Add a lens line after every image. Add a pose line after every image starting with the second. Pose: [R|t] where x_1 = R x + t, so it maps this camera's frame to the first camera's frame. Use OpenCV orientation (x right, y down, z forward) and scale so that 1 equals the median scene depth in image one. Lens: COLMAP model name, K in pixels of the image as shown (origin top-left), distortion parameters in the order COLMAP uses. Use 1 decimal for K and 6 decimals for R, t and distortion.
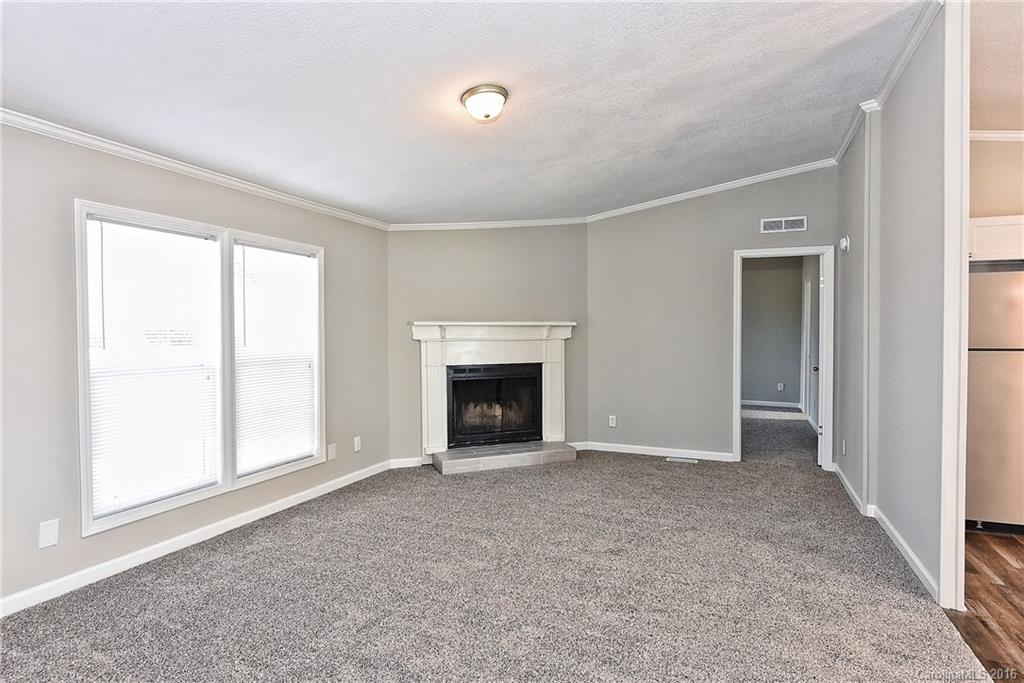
lens RADIAL K [[540.0, 0, 512.0], [0, 540.0, 341.5], [0, 0, 1]] dist [0.001830, -0.000525]
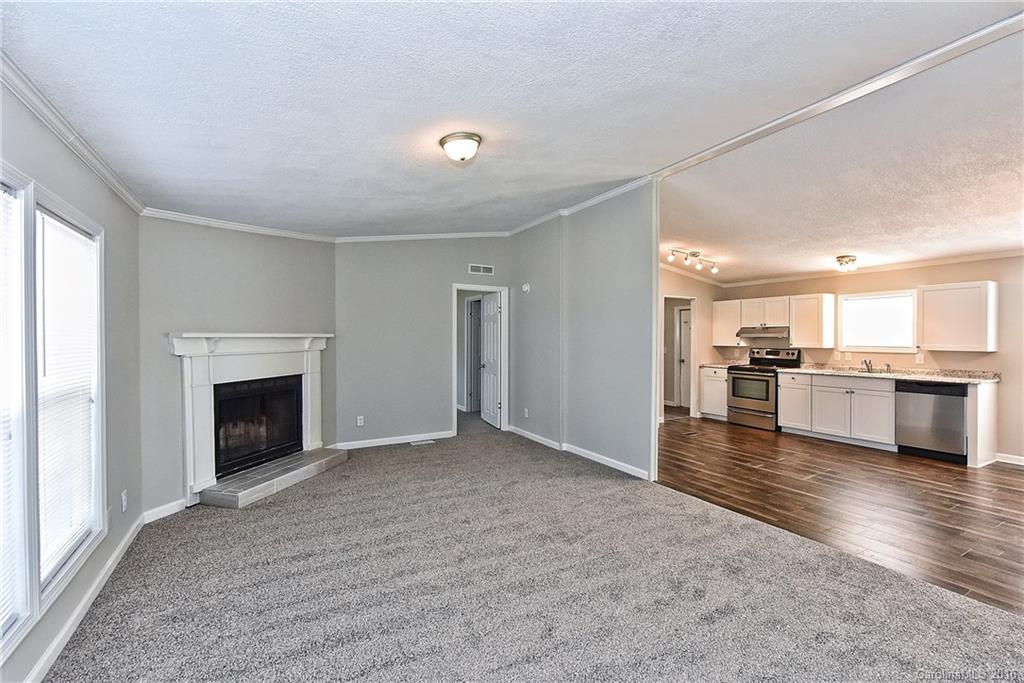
lens RADIAL K [[443.7, 0, 514.0], [0, 443.7, 342.5], [0, 0, 1]] dist [-0.000323, -0.000344]
pose [[0.605785, -0.008319, 0.795585, -0.468912], [0.013075, 0.999914, 0.000500, -0.019126], [-0.795521, 0.010099, 0.605842, 0.226453]]
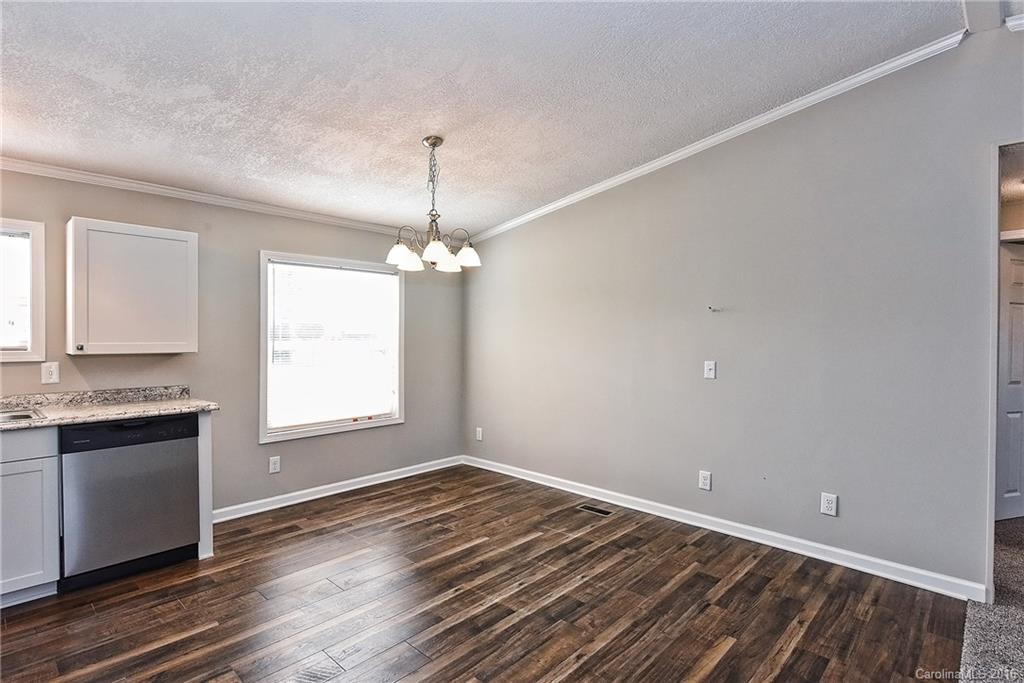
lens RADIAL K [[495.3, 0, 512.0], [0, 495.3, 341.5], [0, 0, 1]] dist [-0.002578, -0.000432]
pose [[-0.936955, -0.006710, 0.349385, 0.401105], [0.002759, 0.999642, 0.026596, -0.015105], [-0.349439, 0.025883, -0.936602, 0.471770]]
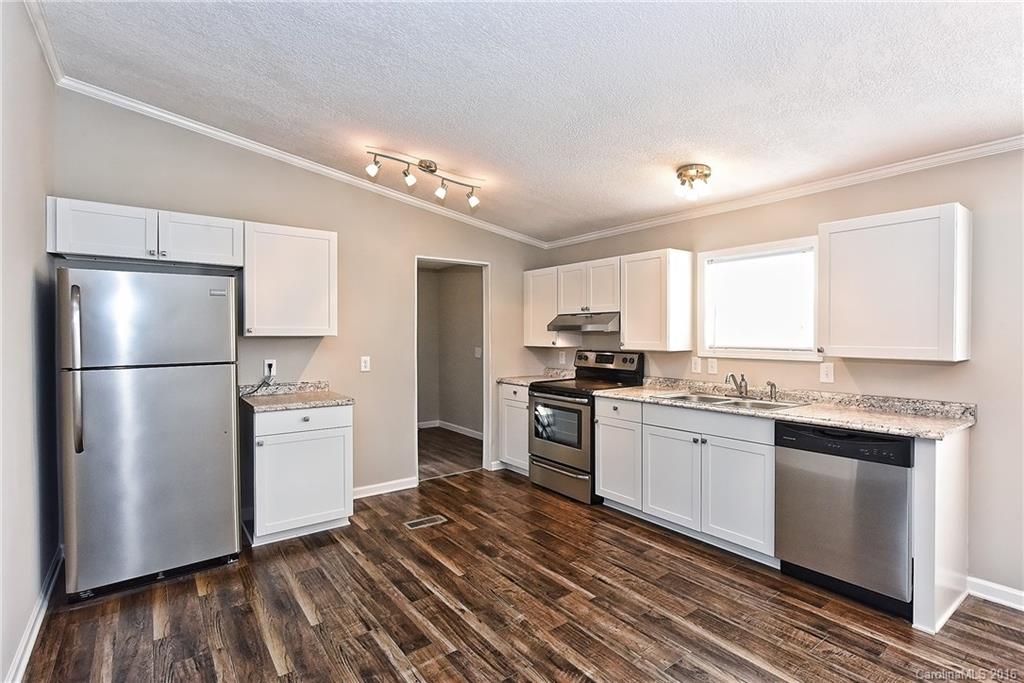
lens RADIAL K [[495.3, 0, 512.0], [0, 495.3, 341.5], [0, 0, 1]] dist [-0.002578, -0.000432]
pose [[0.497055, -0.014292, 0.867602, 0.373841], [0.016371, 0.999841, 0.007091, -0.014321], [-0.867565, 0.010679, 0.497210, 0.113482]]
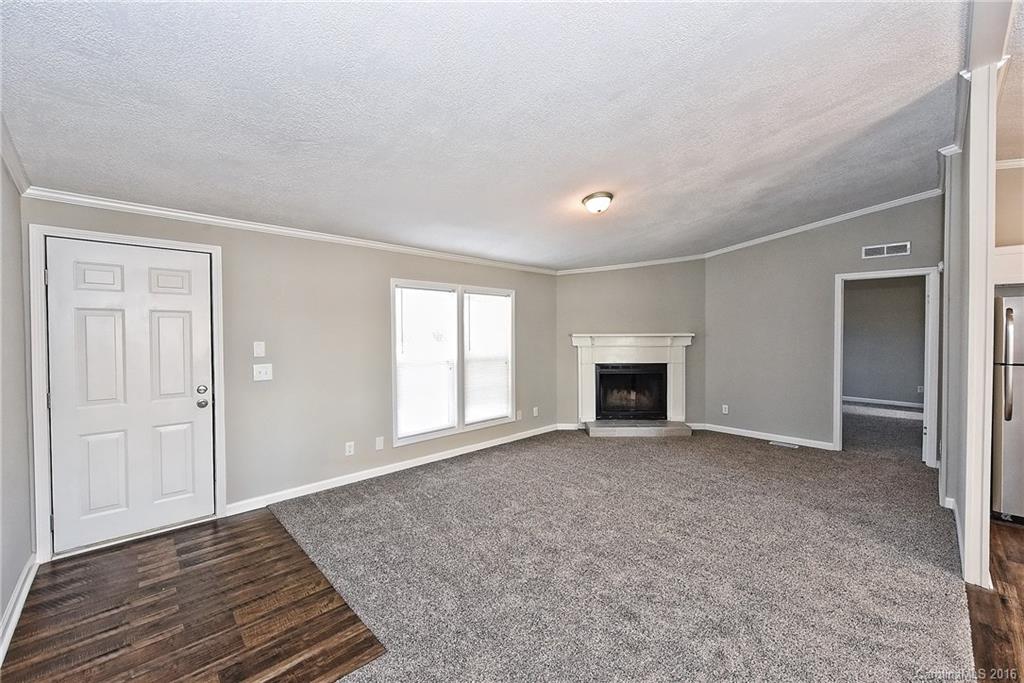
lens RADIAL K [[402.5, 0, 512.0], [0, 402.5, 341.5], [0, 0, 1]] dist [-0.001395, -0.000326]
pose [[0.920413, 0.006930, -0.390886, 0.118104], [-0.005273, 0.999972, 0.005311, -0.024522], [0.390911, -0.002827, 0.920424, -0.122689]]
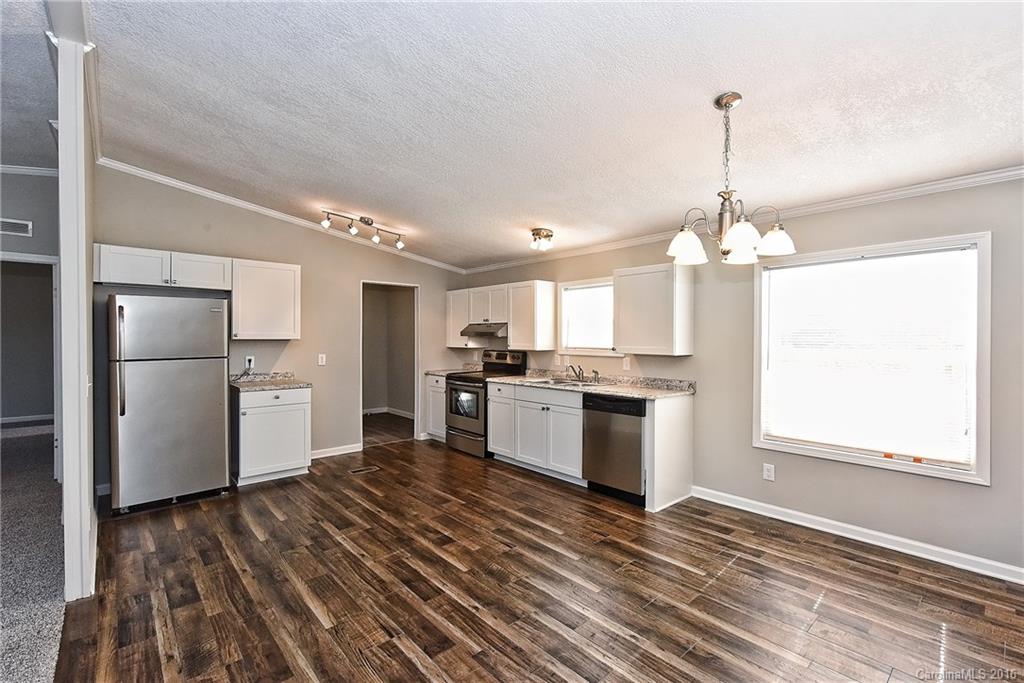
lens RADIAL K [[456.5, 0, 514.5], [0, 456.5, 341.4], [0, 0, 1]] dist [0.000363, -0.000340]
pose [[0.416466, -0.007934, 0.909117, 0.188007], [0.013563, 0.999905, 0.002513, -0.013352], [-0.909050, 0.011284, 0.416534, -0.117932]]
